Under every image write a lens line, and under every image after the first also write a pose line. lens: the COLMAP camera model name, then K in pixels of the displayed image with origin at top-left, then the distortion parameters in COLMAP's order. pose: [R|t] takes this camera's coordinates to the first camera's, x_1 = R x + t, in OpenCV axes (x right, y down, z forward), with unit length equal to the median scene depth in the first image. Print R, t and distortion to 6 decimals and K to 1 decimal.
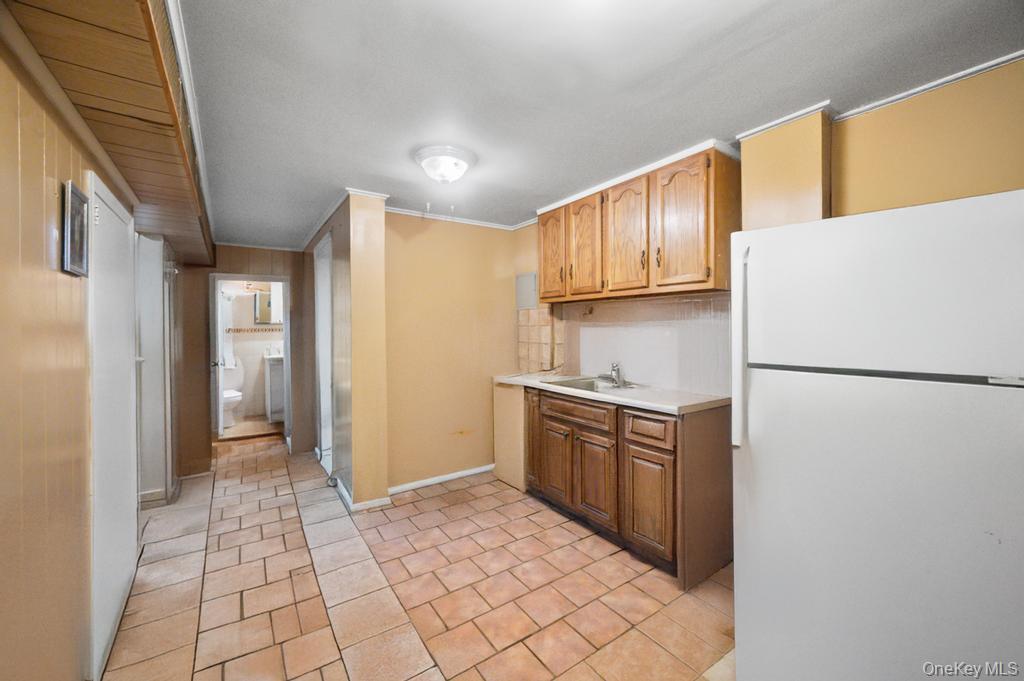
lens RADIAL K [[403.1, 0, 513.9], [0, 403.1, 335.2], [0, 0, 1]] dist [-0.001940, -0.000041]
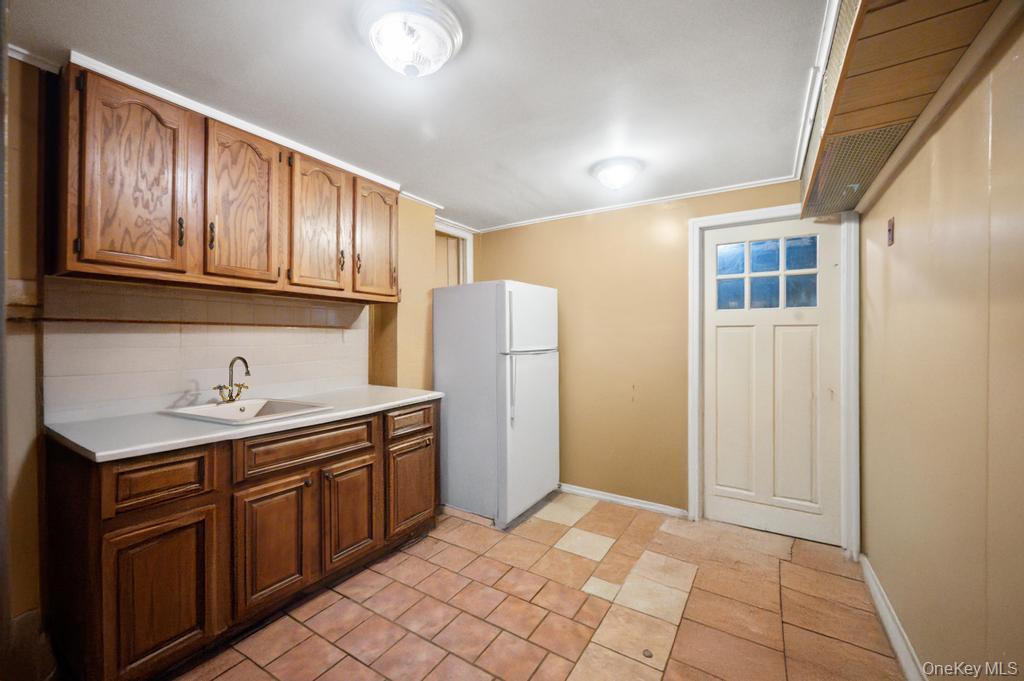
lens RADIAL K [[403.1, 0, 514.5], [0, 403.1, 337.5], [0, 0, 1]] dist [-0.001940, -0.000041]
pose [[-0.391596, 0.003887, 0.920129, -0.694126], [0.012044, 0.999927, 0.000901, -0.002881], [-0.920059, 0.011435, -0.391614, 0.995820]]
